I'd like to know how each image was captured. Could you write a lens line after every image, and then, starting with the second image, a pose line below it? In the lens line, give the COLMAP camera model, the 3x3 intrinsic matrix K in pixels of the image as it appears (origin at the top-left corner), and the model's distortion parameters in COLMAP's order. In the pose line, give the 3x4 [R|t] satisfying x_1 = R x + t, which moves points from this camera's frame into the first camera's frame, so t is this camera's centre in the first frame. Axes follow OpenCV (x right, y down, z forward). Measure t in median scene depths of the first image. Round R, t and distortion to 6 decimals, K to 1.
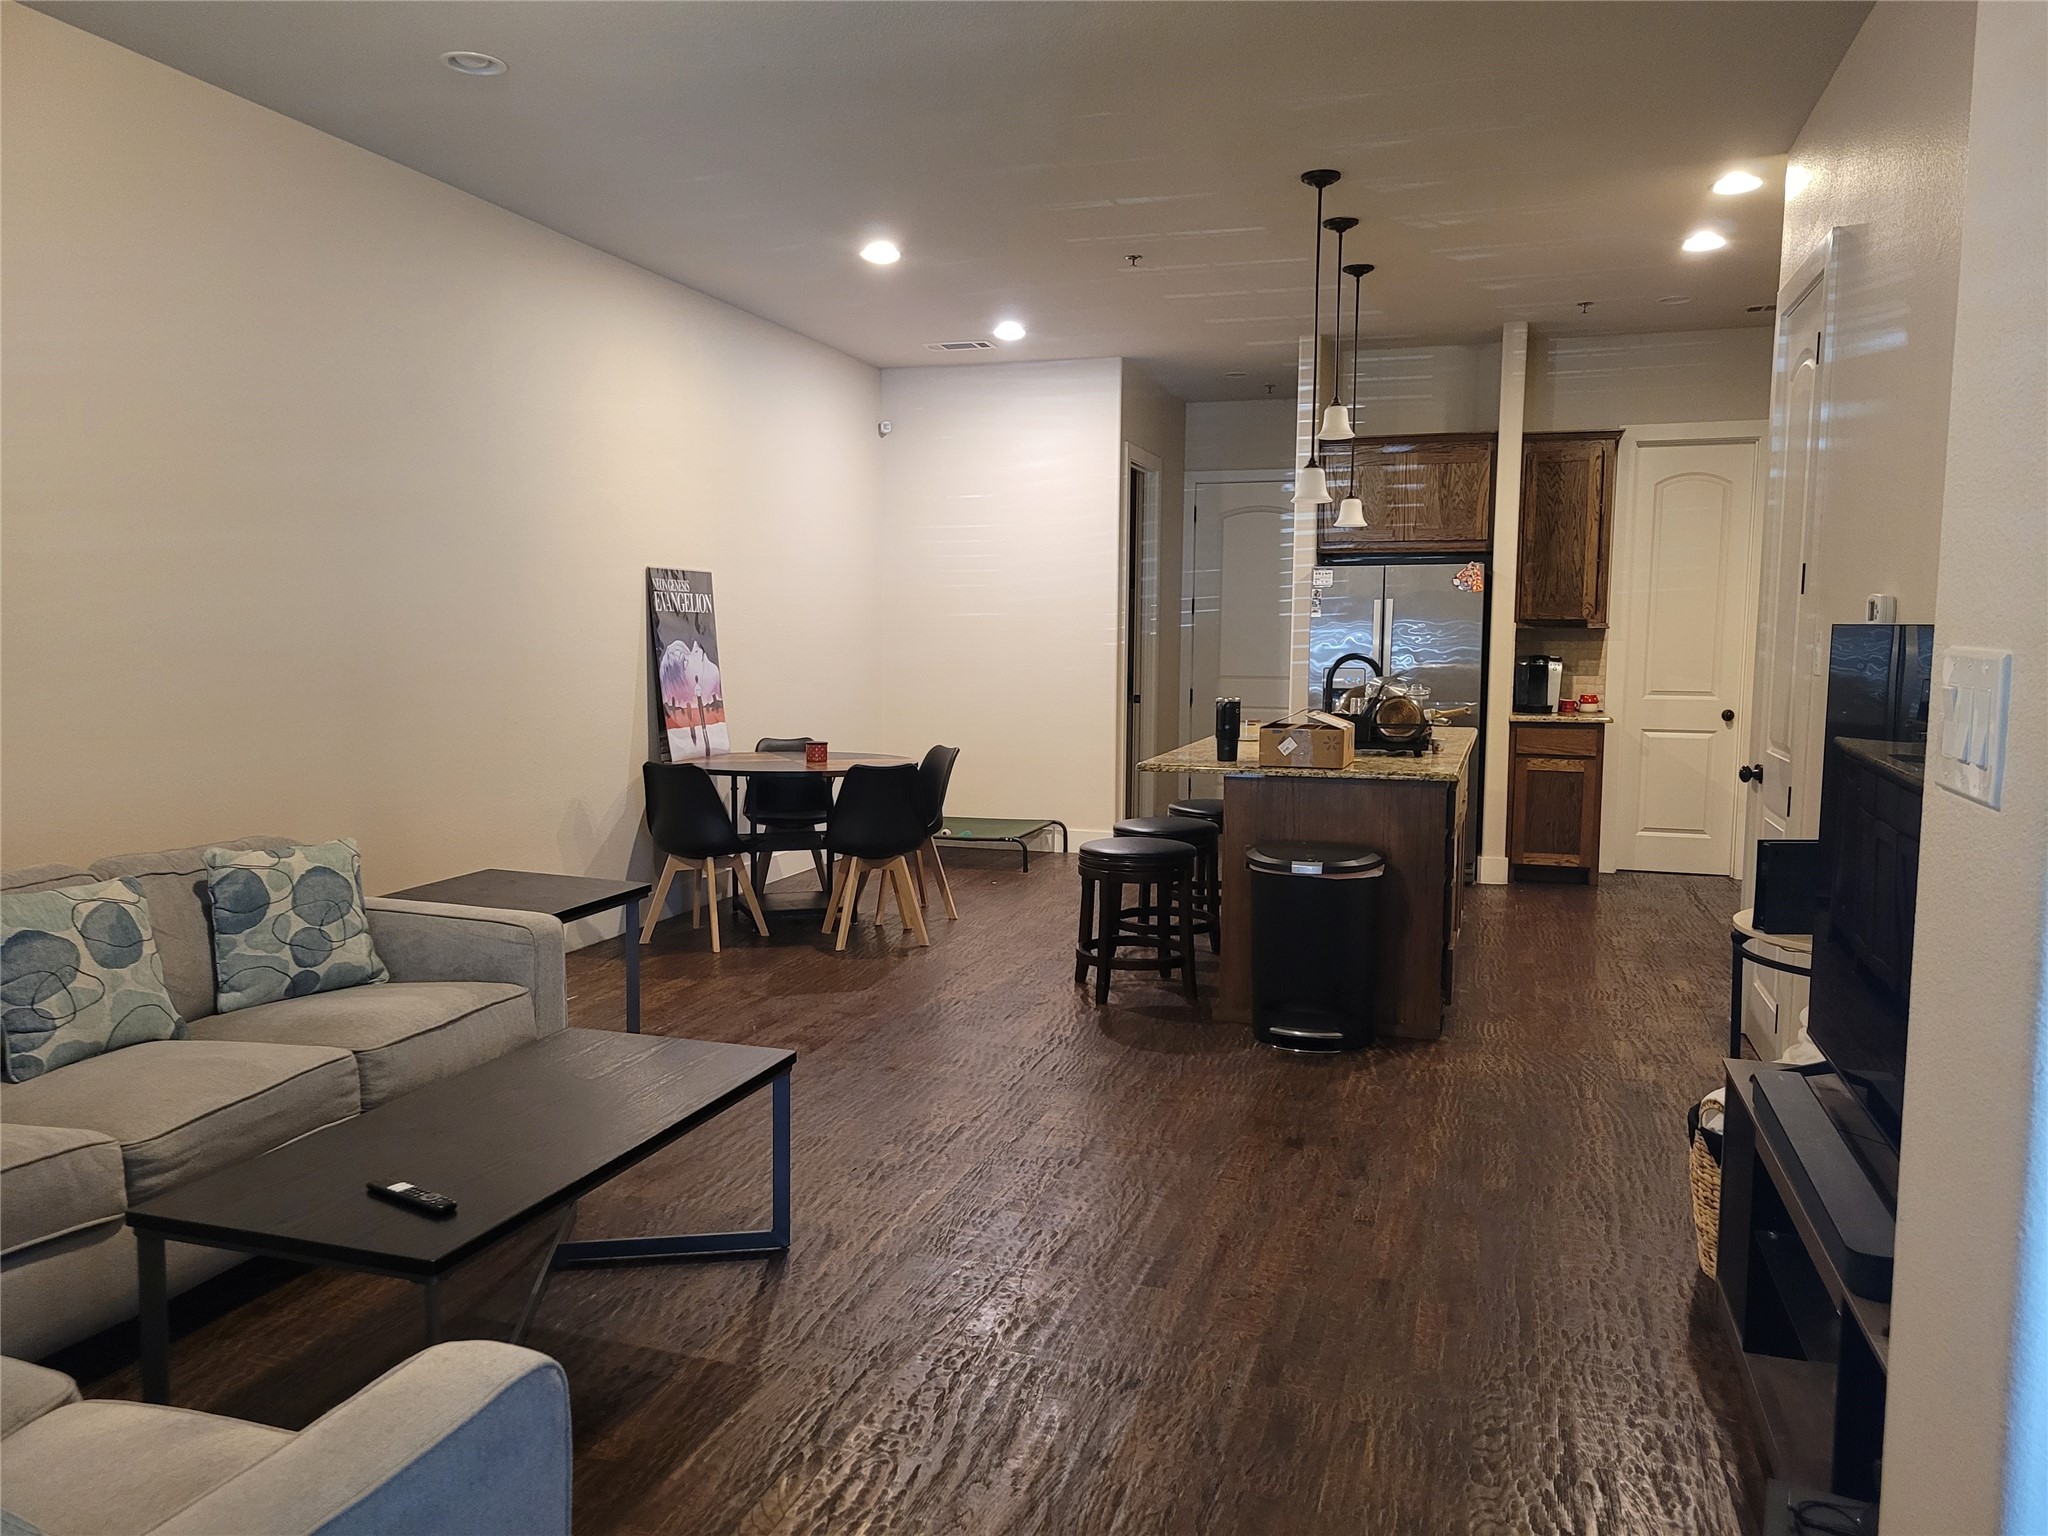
lens RADIAL K [[1563.5, 0, 984.9], [0, 1563.5, 790.0], [0, 0, 1]] dist [0.065873, -0.002989]
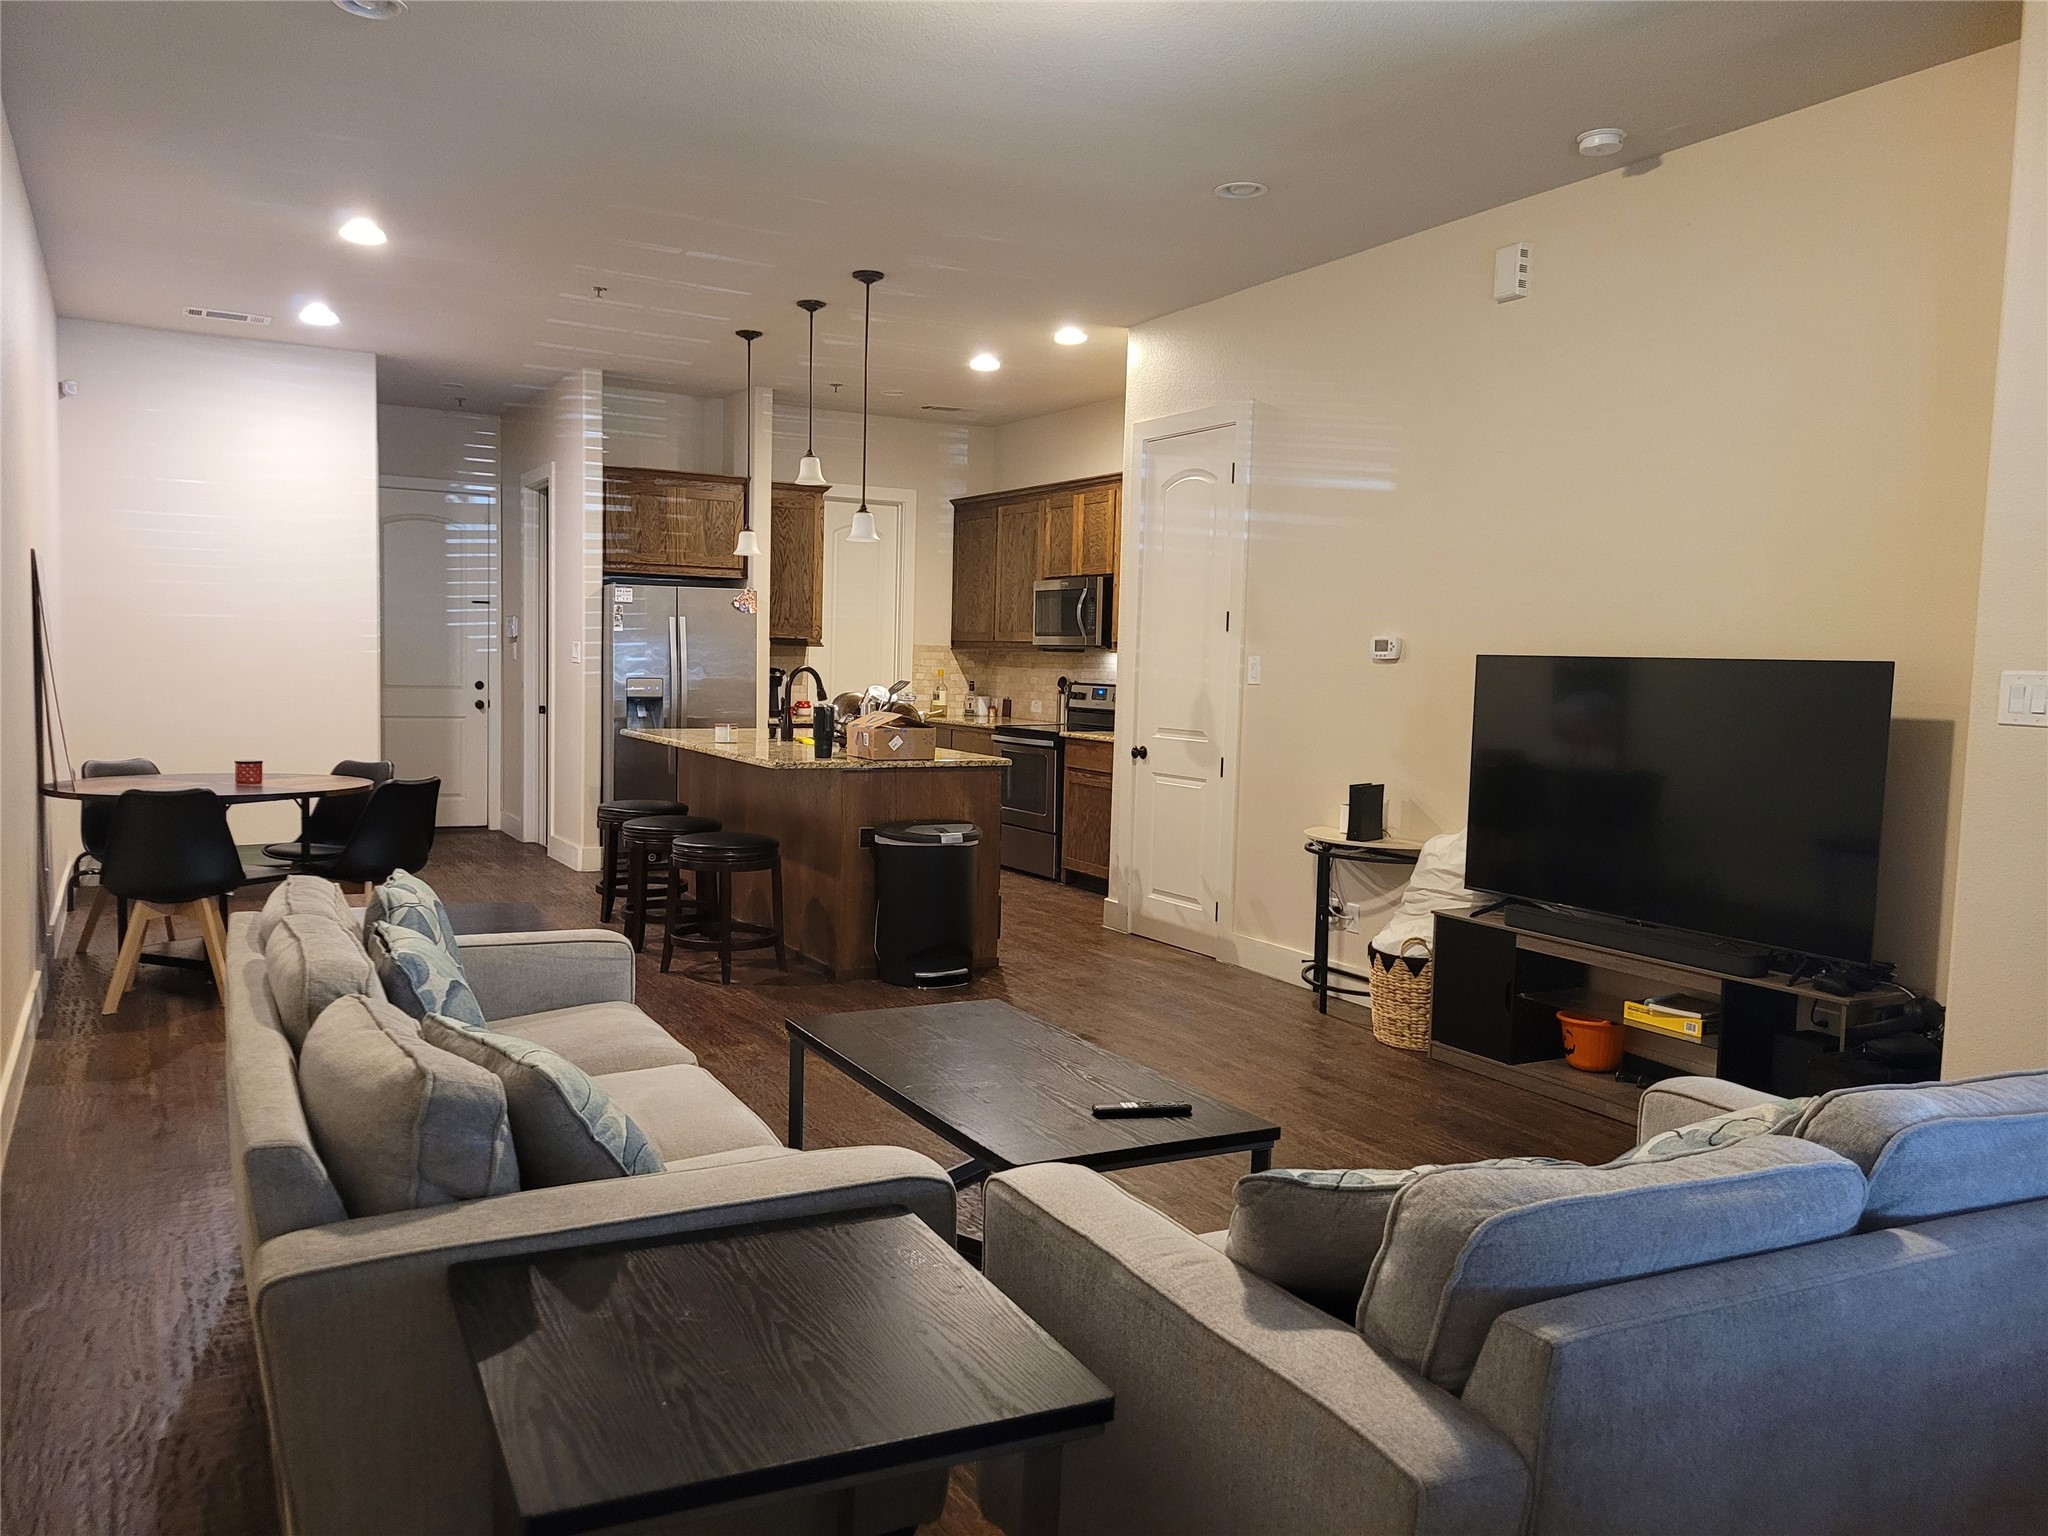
lens RADIAL K [[1563.5, 0, 984.9], [0, 1563.5, 790.0], [0, 0, 1]] dist [0.065873, -0.002989]
pose [[0.684882, -0.051679, 0.726819, -0.414456], [0.055800, 0.998272, 0.018401, -0.006397], [-0.726514, 0.027954, 0.686582, 0.076402]]
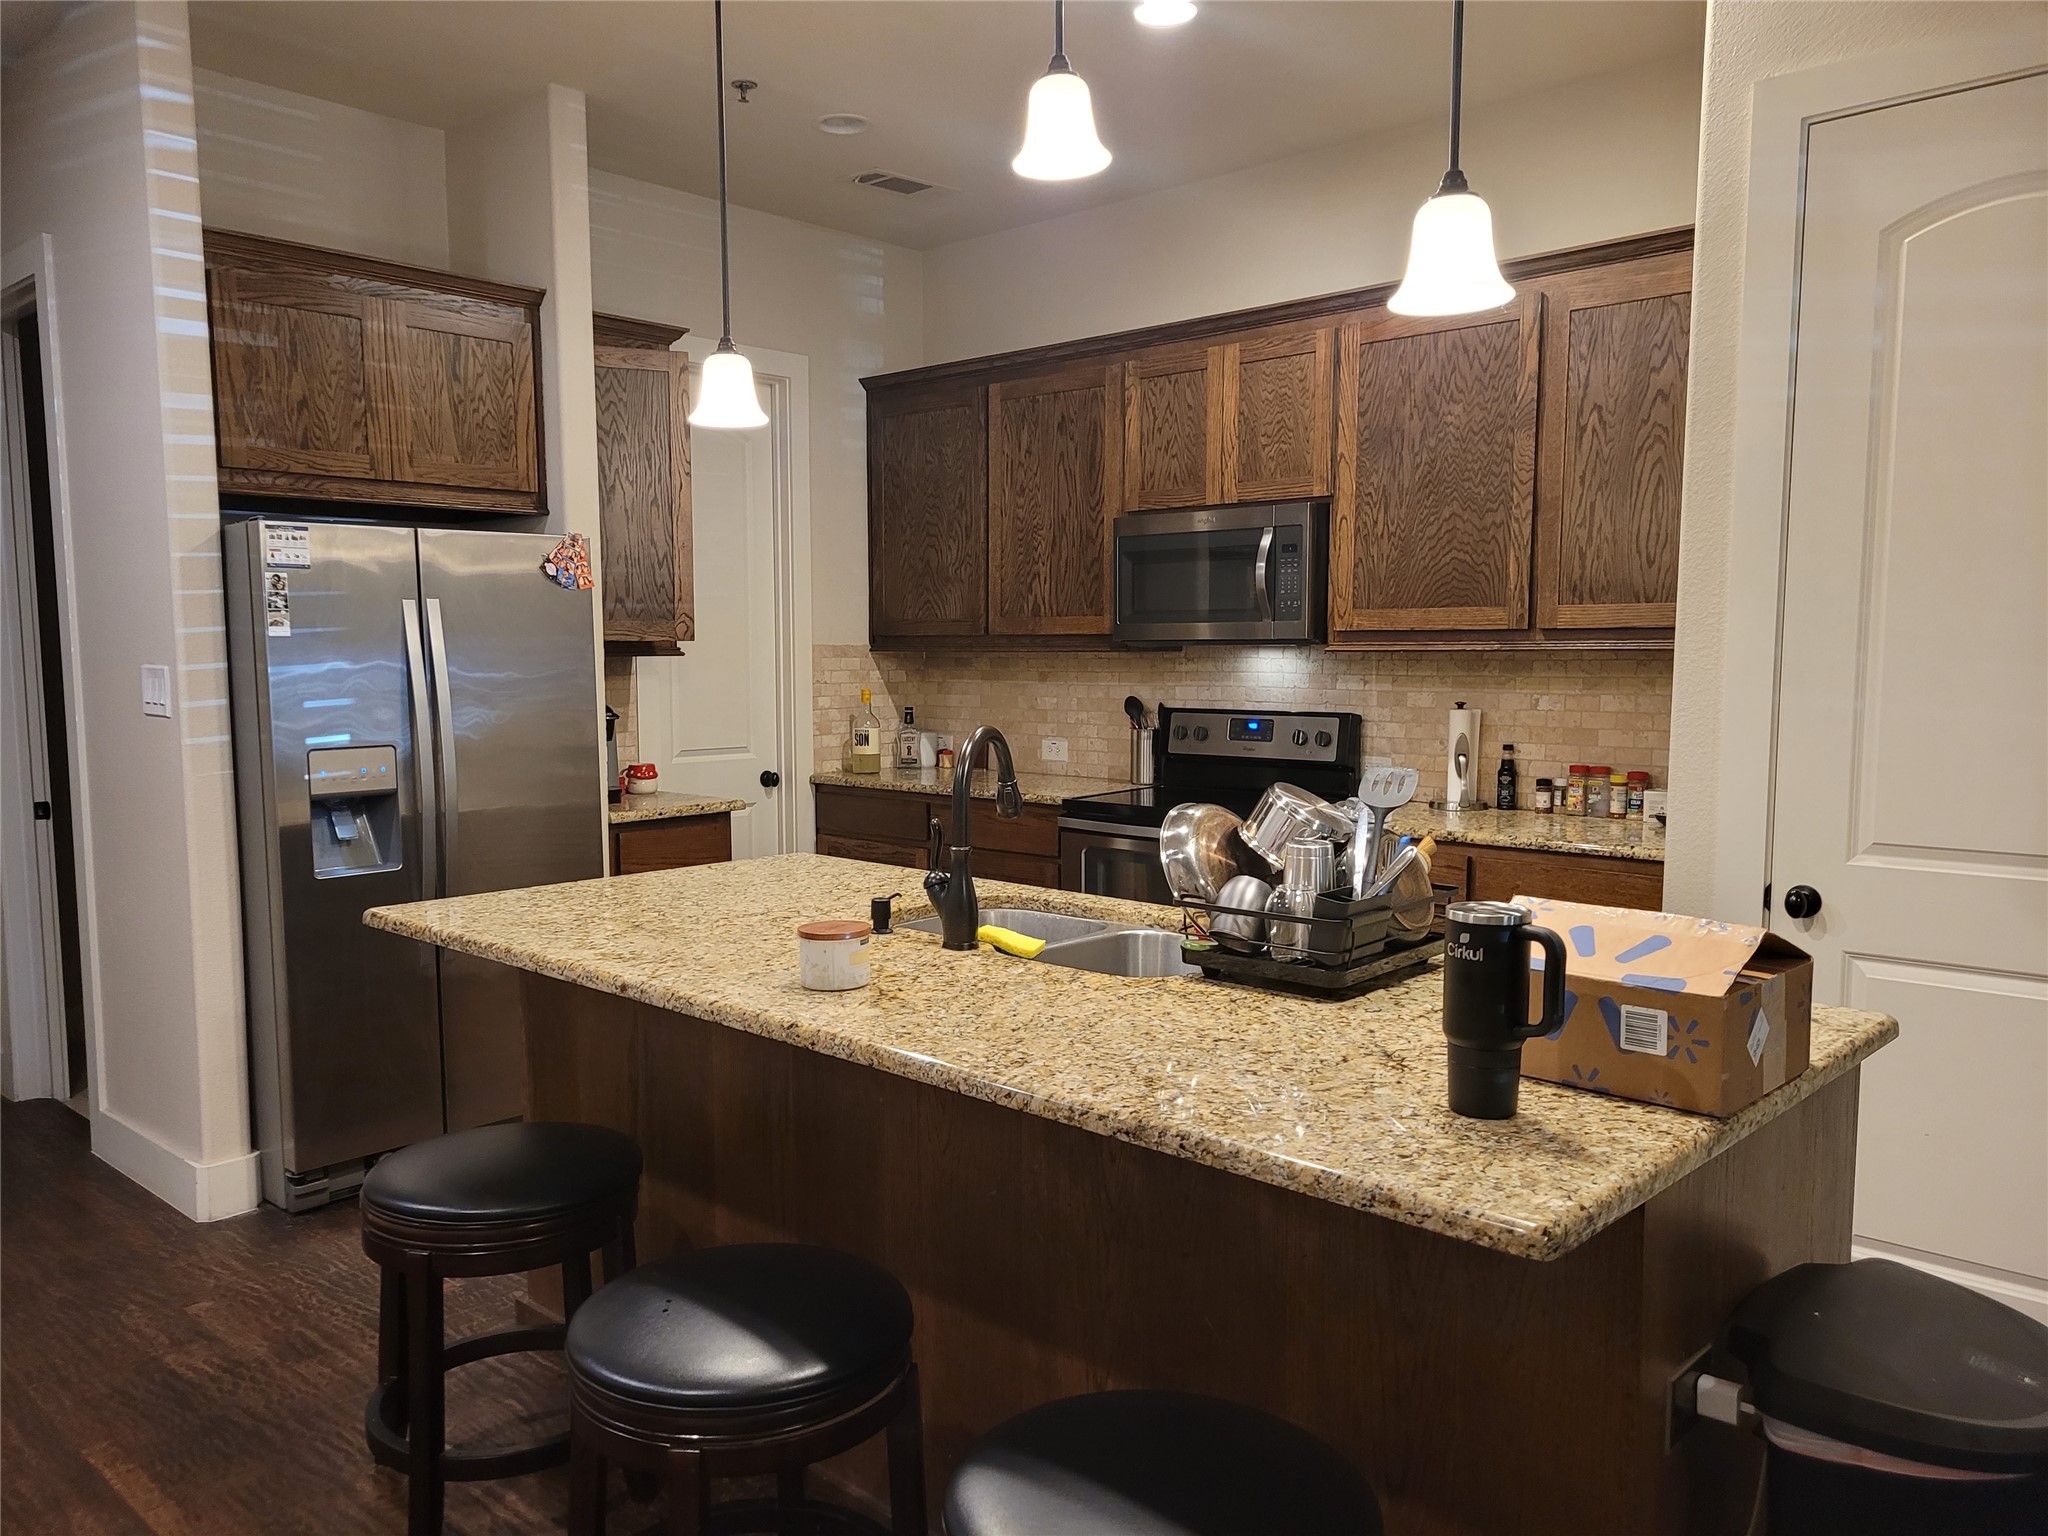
lens RADIAL K [[1563.5, 0, 984.9], [0, 1563.5, 790.0], [0, 0, 1]] dist [0.065873, -0.002989]
pose [[0.419404, -0.093414, 0.902981, -0.112694], [0.102355, 0.993215, 0.055208, -0.072547], [-0.902011, 0.069270, 0.426120, 0.643988]]
